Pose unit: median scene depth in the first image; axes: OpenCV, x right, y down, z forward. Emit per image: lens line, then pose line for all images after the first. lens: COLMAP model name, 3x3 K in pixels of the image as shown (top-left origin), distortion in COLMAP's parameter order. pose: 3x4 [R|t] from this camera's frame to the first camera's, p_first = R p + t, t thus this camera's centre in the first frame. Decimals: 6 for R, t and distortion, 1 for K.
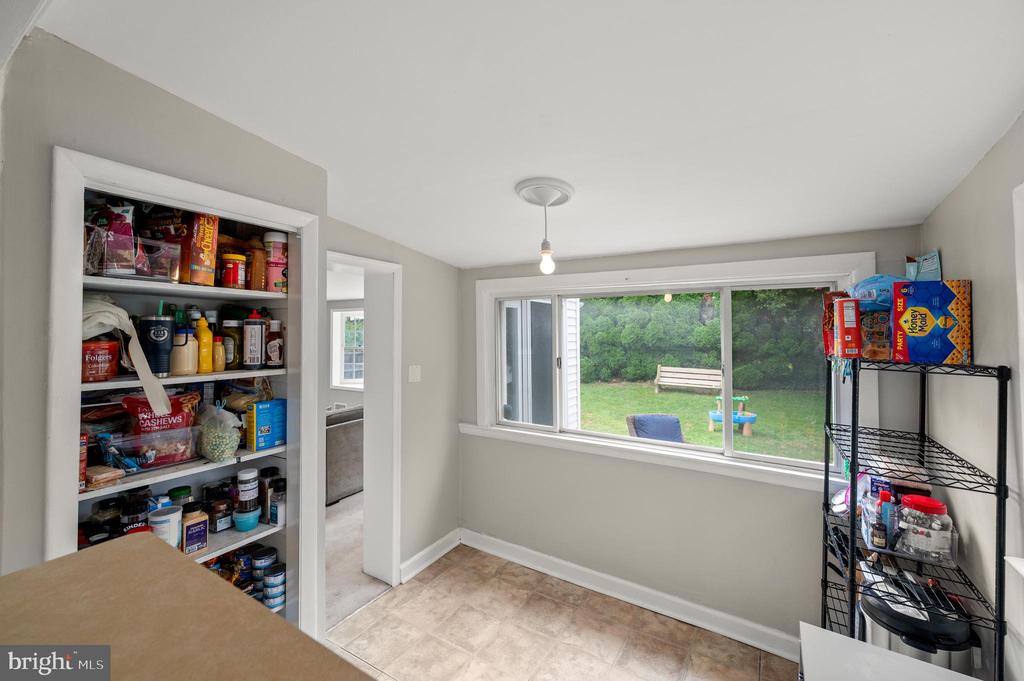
lens RADIAL K [[417.7, 0, 528.8], [0, 417.7, 321.5], [0, 0, 1]] dist [-0.004780, -0.000258]
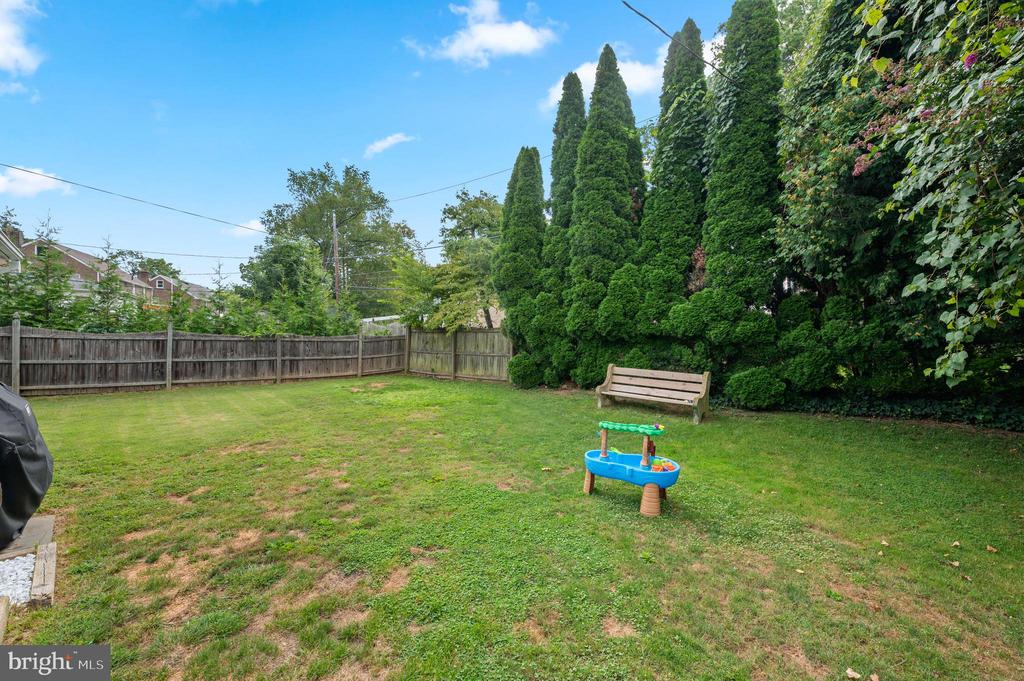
lens RADIAL K [[417.7, 0, 508.5], [0, 417.7, 343.4], [0, 0, 1]] dist [-0.004780, -0.000258]
pose [[0.975193, 0.020111, -0.220443, 0.294796], [-0.012487, 0.999277, 0.035921, 0.050944], [0.221006, -0.032277, 0.974738, 0.341919]]
